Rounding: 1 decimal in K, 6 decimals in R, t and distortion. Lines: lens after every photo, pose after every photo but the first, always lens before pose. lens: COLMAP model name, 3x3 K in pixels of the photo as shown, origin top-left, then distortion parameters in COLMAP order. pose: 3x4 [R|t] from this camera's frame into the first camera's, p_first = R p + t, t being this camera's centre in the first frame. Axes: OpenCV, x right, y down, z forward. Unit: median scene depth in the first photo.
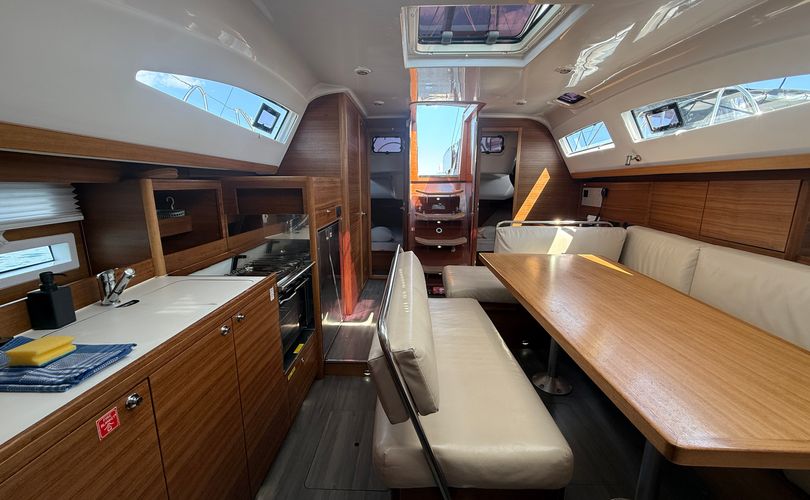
lens RADIAL K [[323.1, 0, 401.6], [0, 323.1, 249.5], [0, 0, 1]] dist [0.000749, 0.000004]
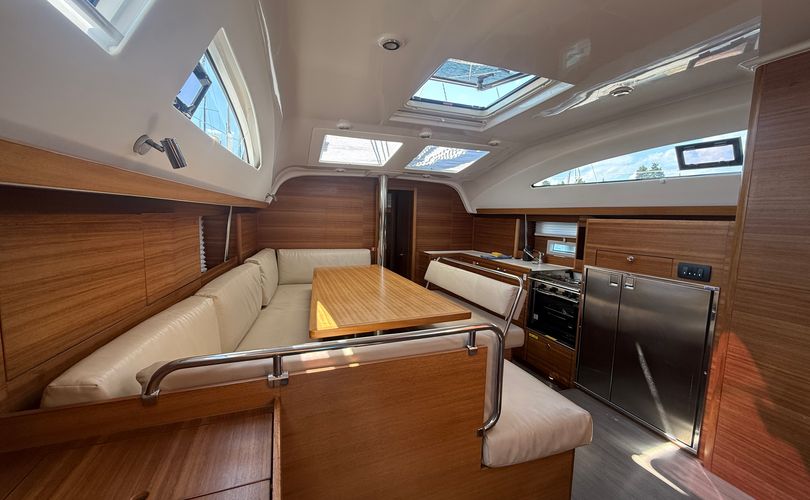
lens RADIAL K [[323.1, 0, 401.6], [0, 323.1, 249.5], [0, 0, 1]] dist [0.000749, 0.000004]
pose [[-0.923770, 0.016164, -0.382607, 0.758311], [-0.102866, 0.951915, 0.288577, -0.372079], [0.368873, 0.305936, -0.877688, 1.735354]]
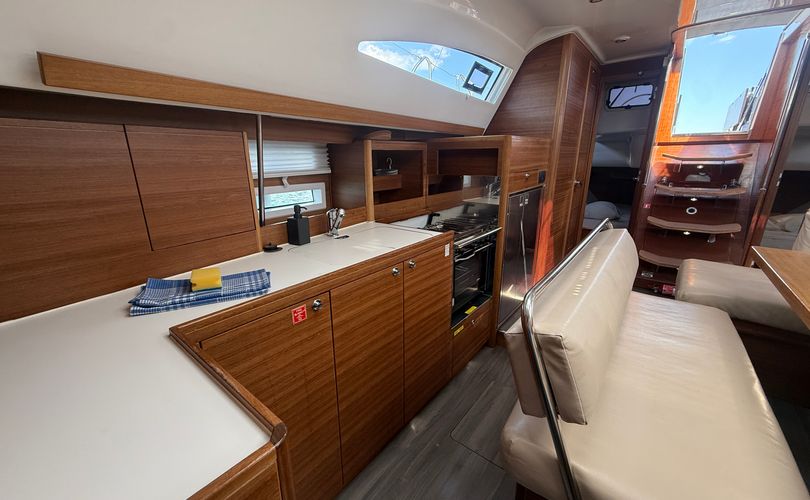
lens RADIAL K [[323.1, 0, 401.6], [0, 323.1, 249.5], [0, 0, 1]] dist [0.000749, 0.000004]
pose [[0.798644, 0.161648, -0.579687, 0.059758], [-0.110768, 0.986278, 0.122421, 0.017851], [0.591521, -0.033560, 0.805591, 0.056004]]
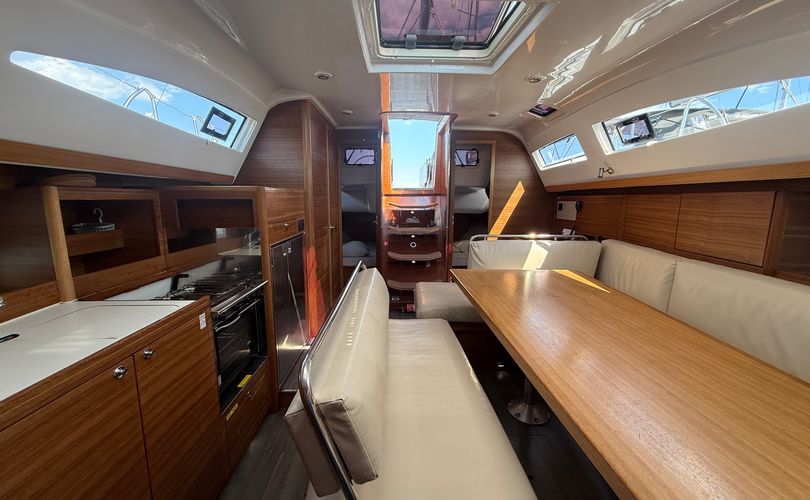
lens RADIAL K [[323.1, 0, 401.6], [0, 323.1, 249.5], [0, 0, 1]] dist [0.000749, 0.000004]
pose [[0.998541, -0.005096, 0.053764, 0.056210], [0.007423, 0.999040, -0.043164, -0.007243], [-0.053492, 0.043500, 0.997620, 0.082111]]
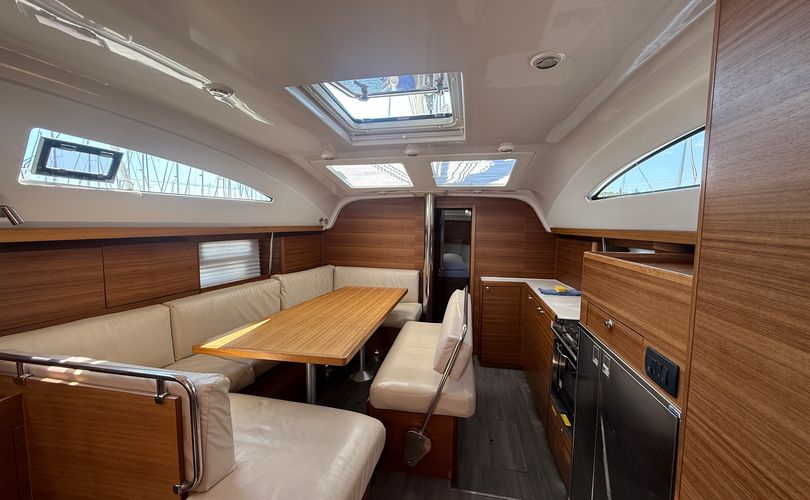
lens RADIAL K [[323.1, 0, 401.6], [0, 323.1, 249.5], [0, 0, 1]] dist [0.000749, 0.000004]
pose [[-0.984470, -0.024610, 0.173821, 0.022095], [0.025058, 0.960290, 0.277877, -0.431826], [-0.173757, 0.277917, -0.944760, 1.716228]]
